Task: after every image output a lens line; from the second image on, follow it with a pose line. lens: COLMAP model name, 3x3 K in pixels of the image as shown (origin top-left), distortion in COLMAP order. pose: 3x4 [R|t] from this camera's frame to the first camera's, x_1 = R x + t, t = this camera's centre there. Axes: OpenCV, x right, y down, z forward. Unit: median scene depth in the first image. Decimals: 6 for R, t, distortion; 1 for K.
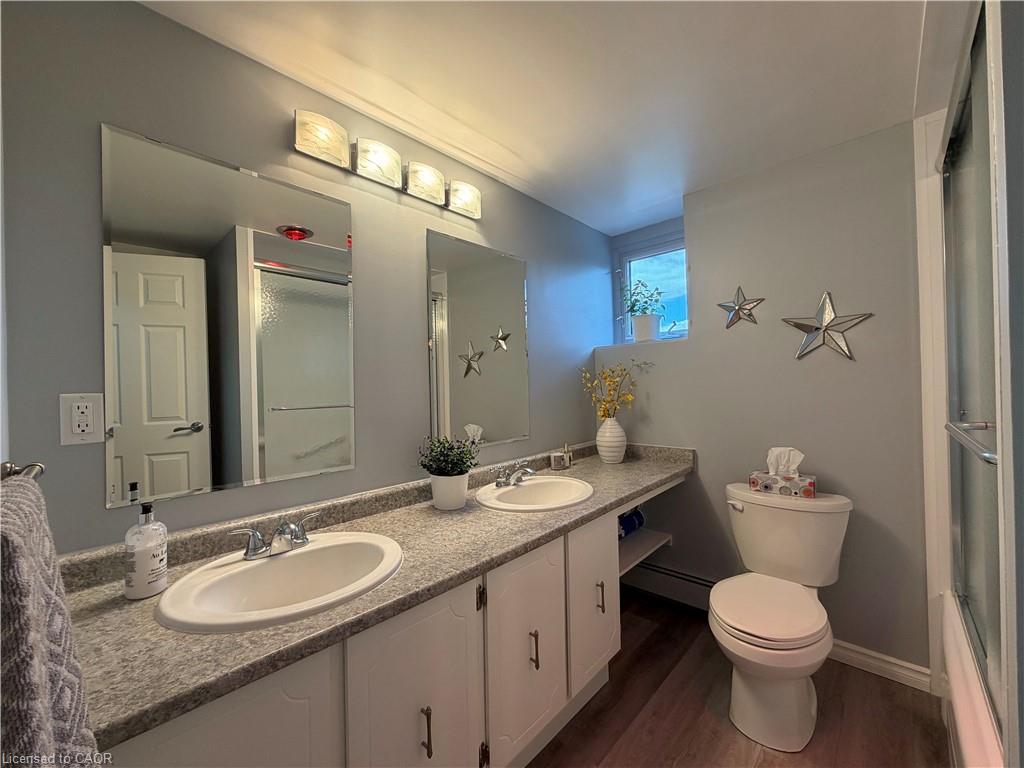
lens RADIAL K [[409.3, 0, 506.5], [0, 409.3, 384.3], [0, 0, 1]] dist [0.012161, 0.000013]
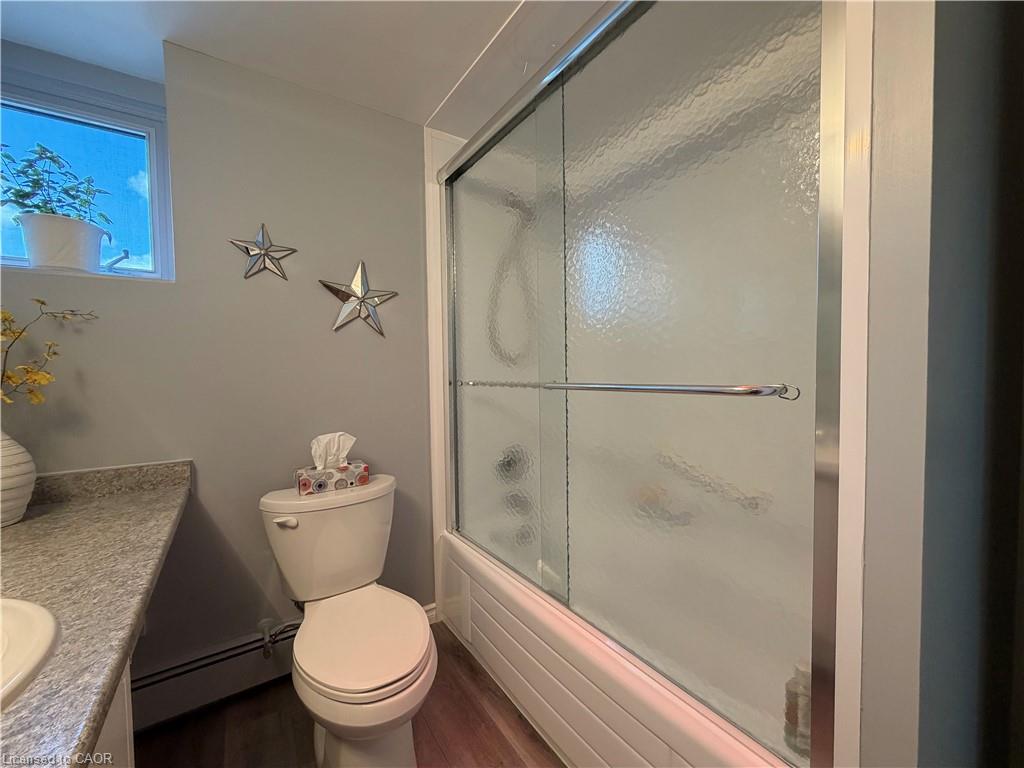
lens RADIAL K [[409.3, 0, 506.5], [0, 409.3, 384.3], [0, 0, 1]] dist [0.012161, 0.000013]
pose [[0.241406, -0.007686, 0.970394, -0.047270], [0.009350, 0.999941, 0.005594, 0.052296], [-0.970379, 0.007723, 0.241464, 0.453387]]
